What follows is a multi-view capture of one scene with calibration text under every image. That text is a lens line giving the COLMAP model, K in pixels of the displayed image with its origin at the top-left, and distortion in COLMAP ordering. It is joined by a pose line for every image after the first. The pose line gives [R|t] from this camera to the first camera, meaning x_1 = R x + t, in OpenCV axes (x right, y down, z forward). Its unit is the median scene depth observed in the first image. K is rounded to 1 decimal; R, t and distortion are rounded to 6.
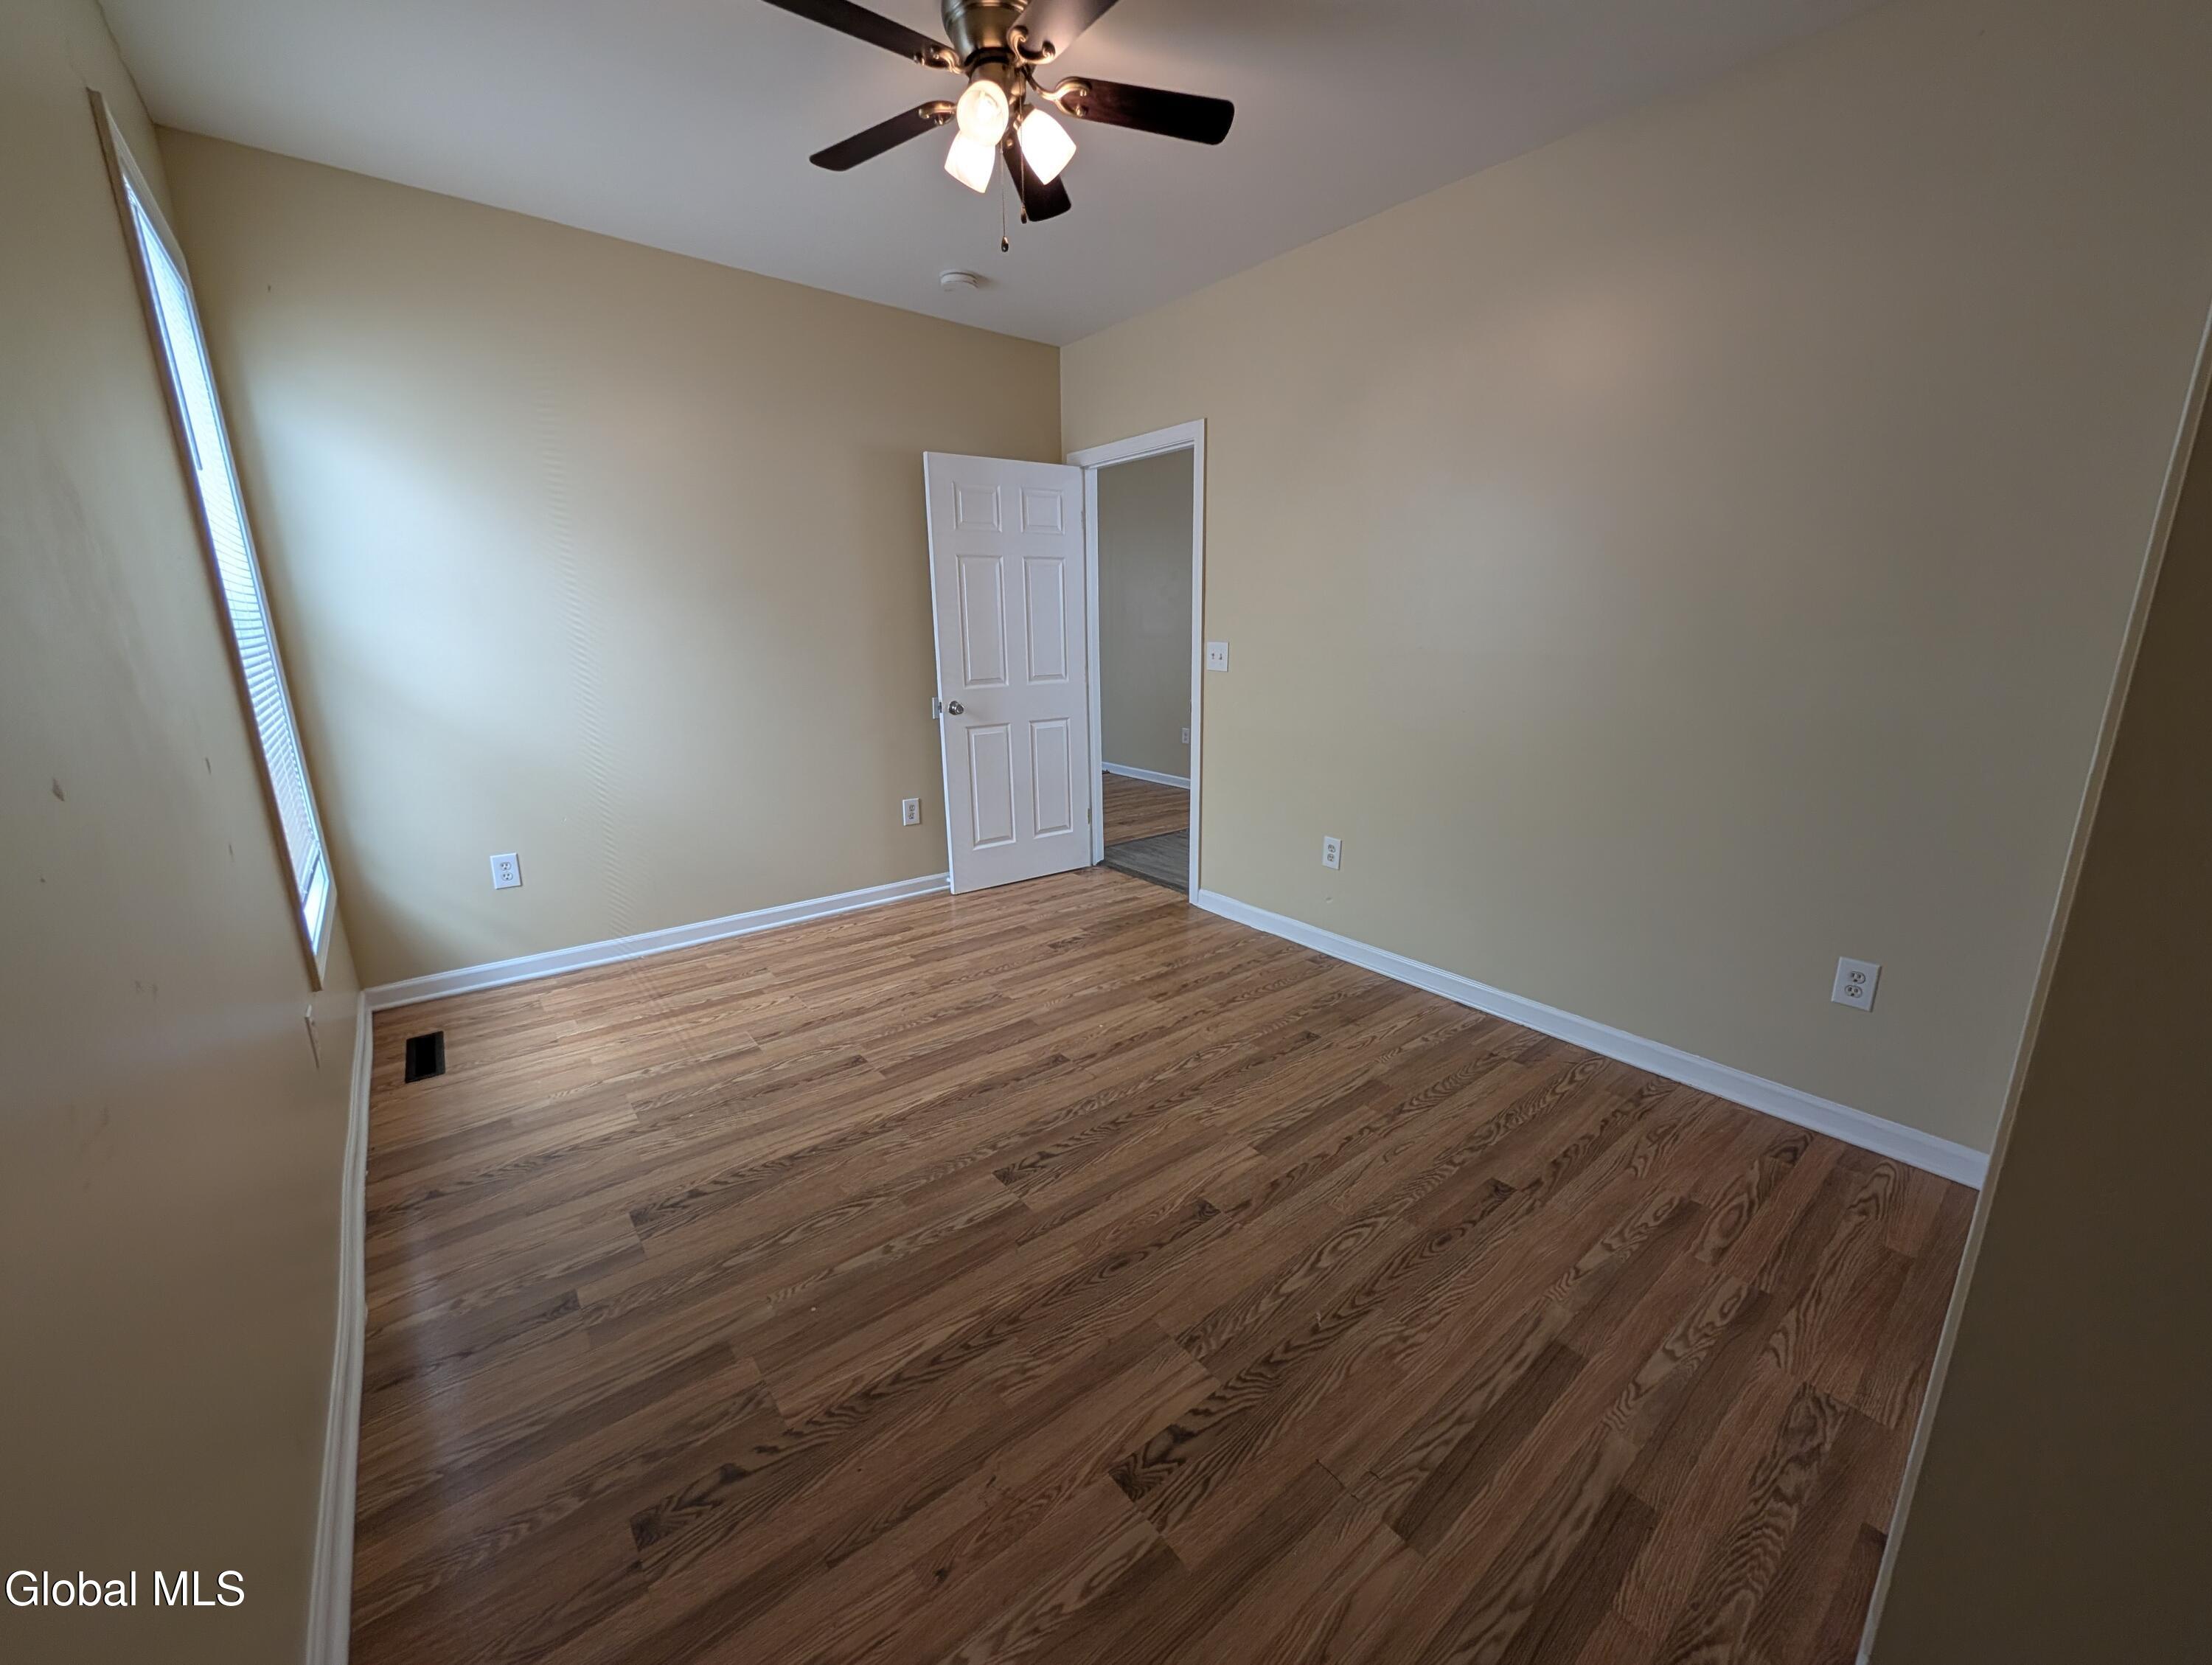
lens RADIAL K [[849.0, 0, 1108.3], [0, 849.0, 827.5], [0, 0, 1]] dist [0.000810, 0.000117]
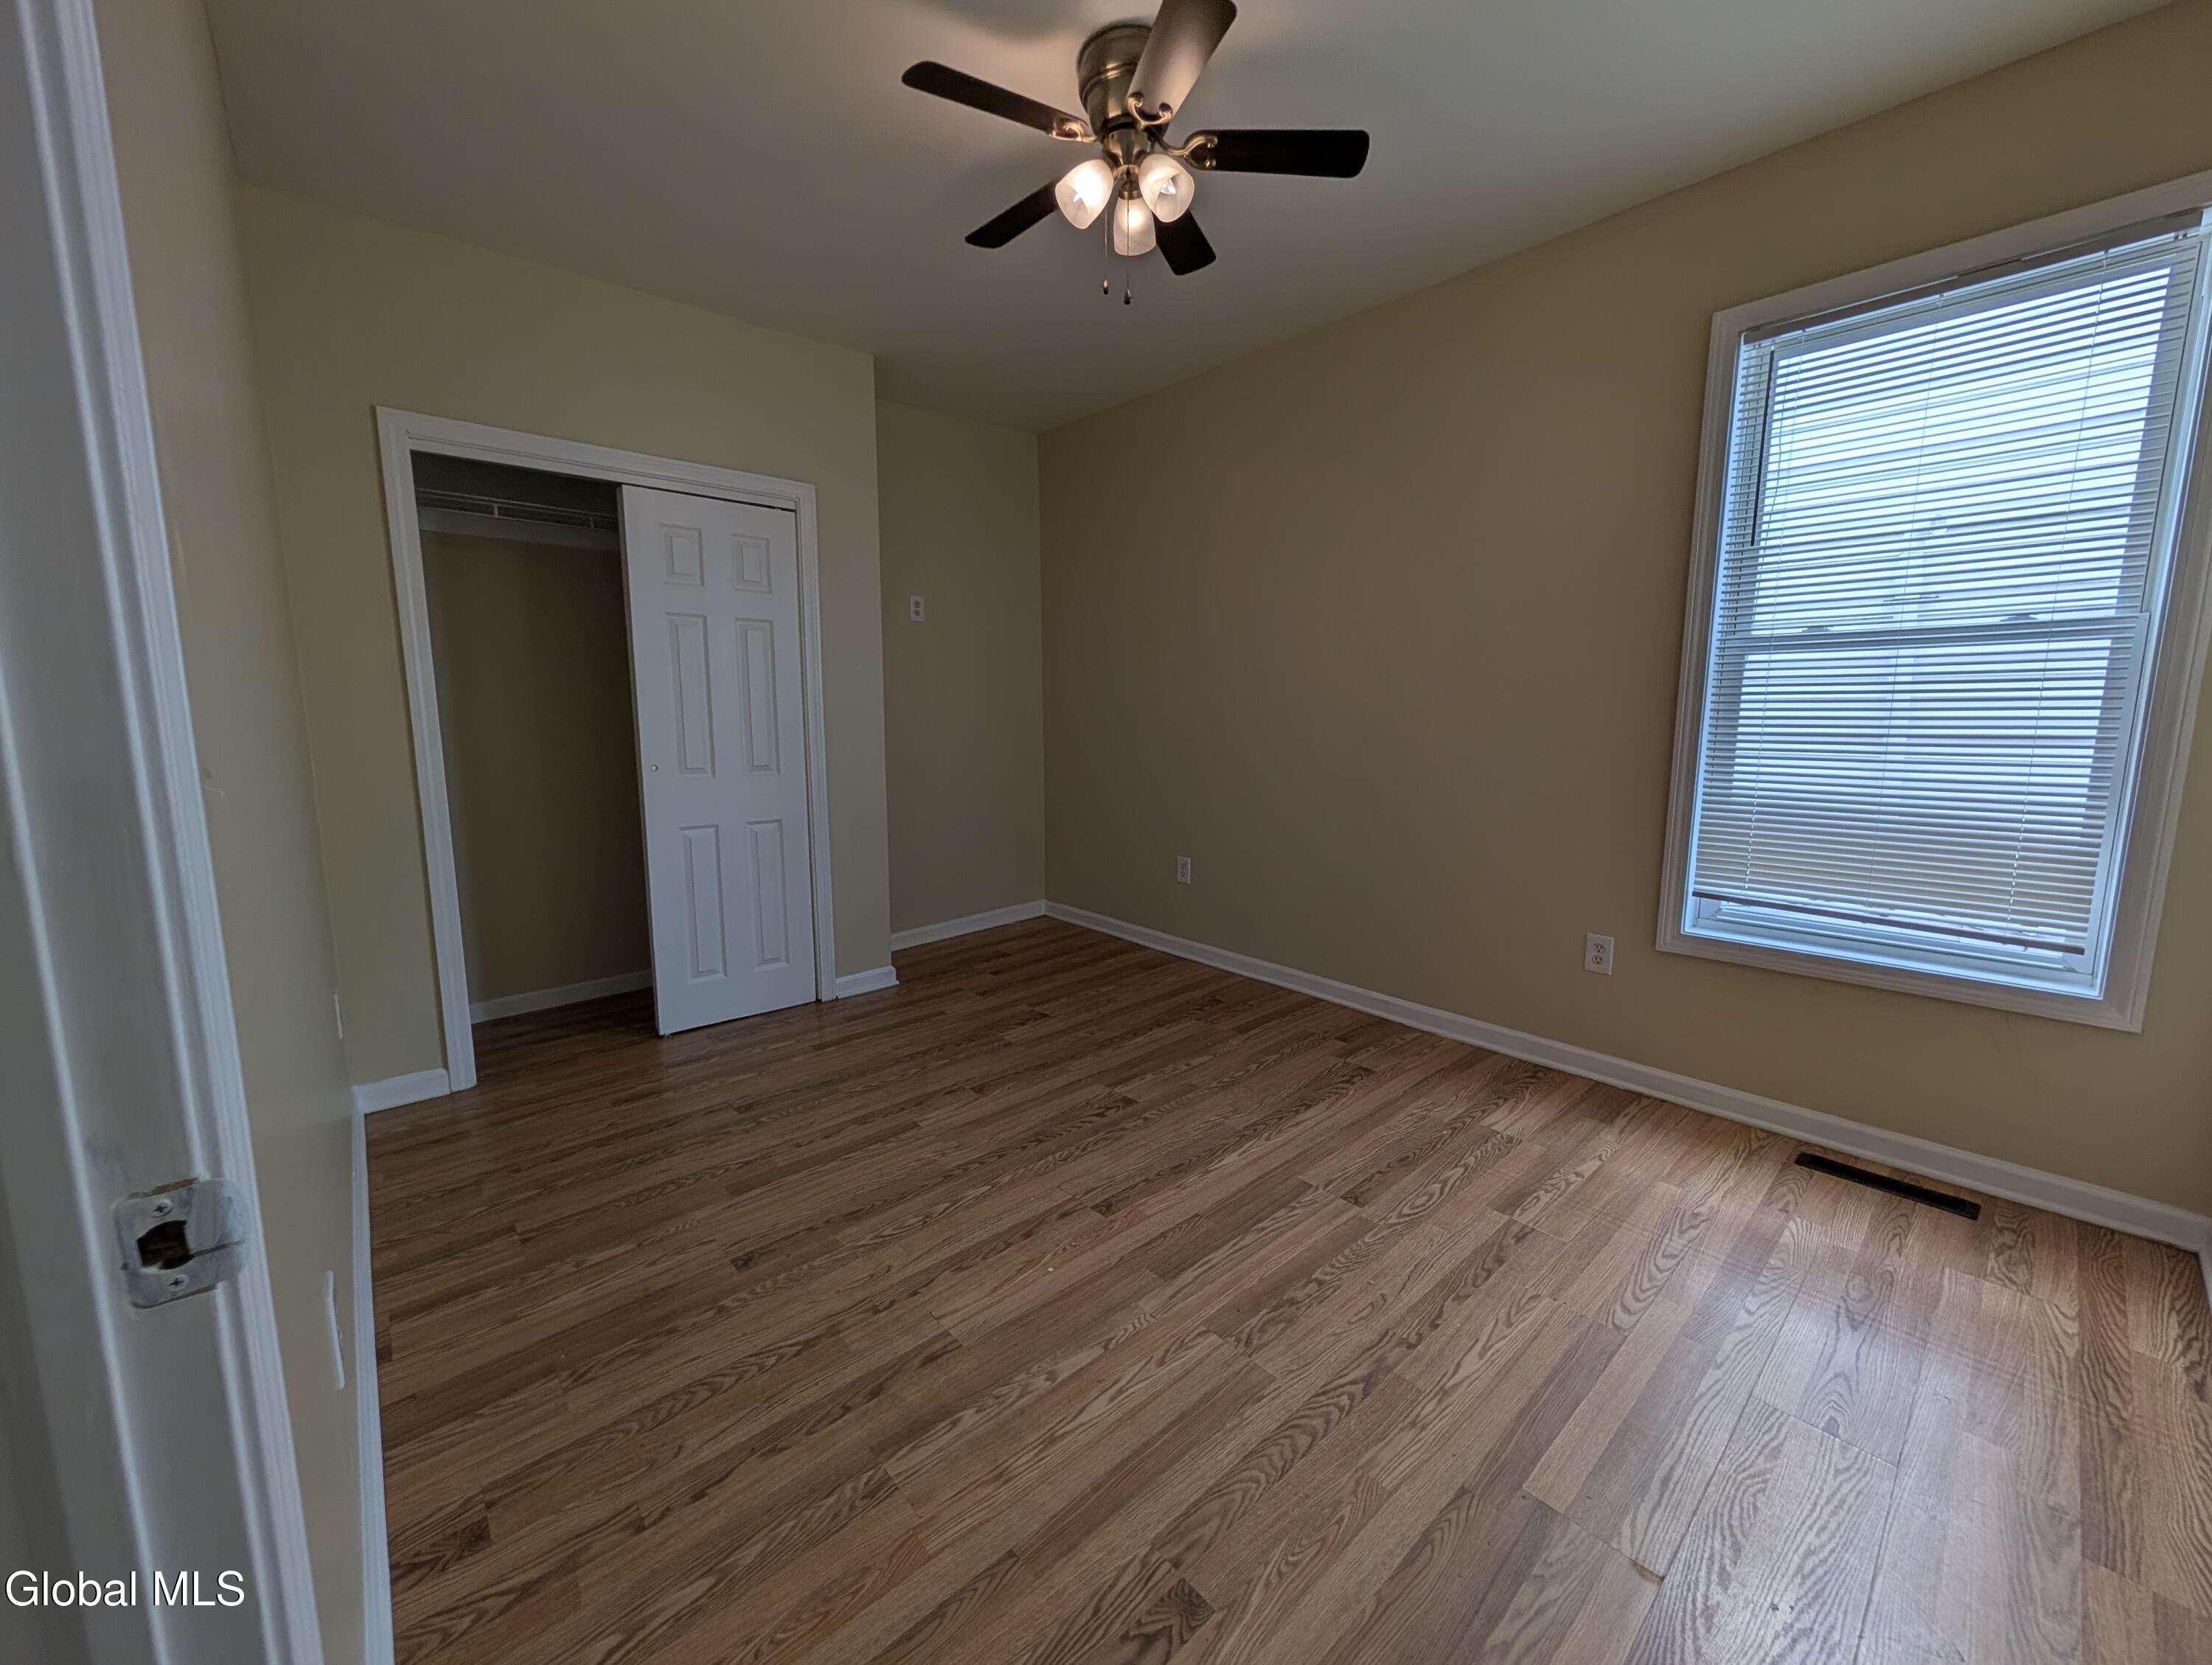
lens RADIAL K [[849.0, 0, 1108.3], [0, 849.0, 827.5], [0, 0, 1]] dist [0.000810, 0.000117]
pose [[-0.998713, 0.016808, -0.047845, -0.031009], [-0.001989, 0.929763, 0.368153, -0.370841], [0.050672, 0.367775, -0.928533, 1.701787]]
